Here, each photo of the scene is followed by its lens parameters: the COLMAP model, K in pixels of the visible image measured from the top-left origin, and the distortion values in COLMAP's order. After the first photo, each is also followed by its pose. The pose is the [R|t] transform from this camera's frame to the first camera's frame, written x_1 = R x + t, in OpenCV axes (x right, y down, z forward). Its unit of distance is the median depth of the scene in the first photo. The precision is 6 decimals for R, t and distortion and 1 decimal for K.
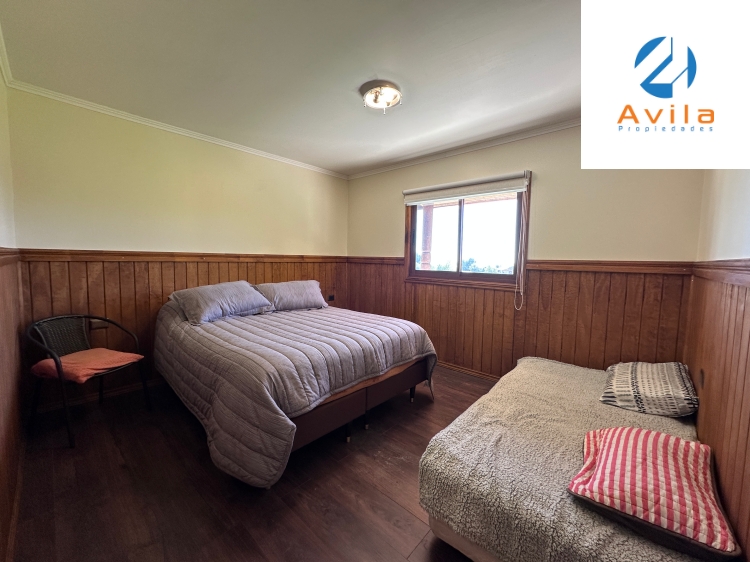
lens RADIAL K [[299.4, 0, 374.3], [0, 299.4, 280.1], [0, 0, 1]] dist [-0.001633, -0.000046]
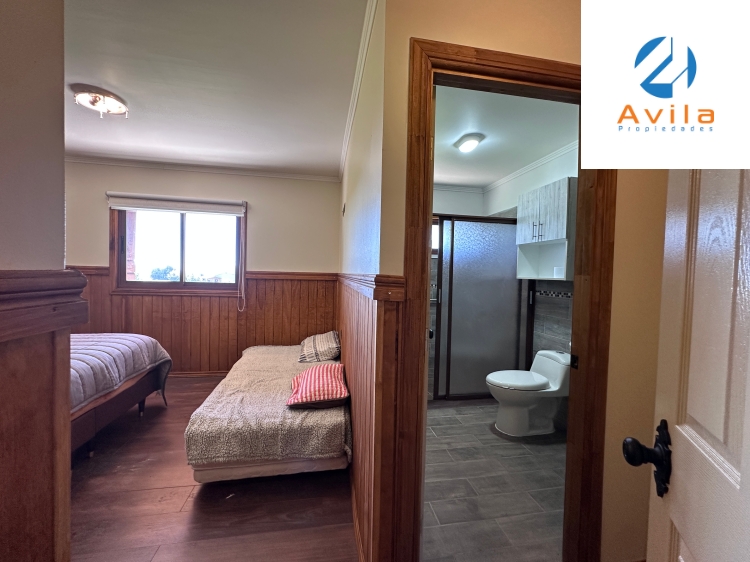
lens RADIAL K [[299.4, 0, 374.3], [0, 299.4, 280.1], [0, 0, 1]] dist [-0.001633, -0.000046]
pose [[0.610059, -0.020507, 0.792091, -0.202614], [0.041390, 0.999125, -0.006011, 0.000767], [-0.791274, 0.036452, 0.610374, -0.248253]]
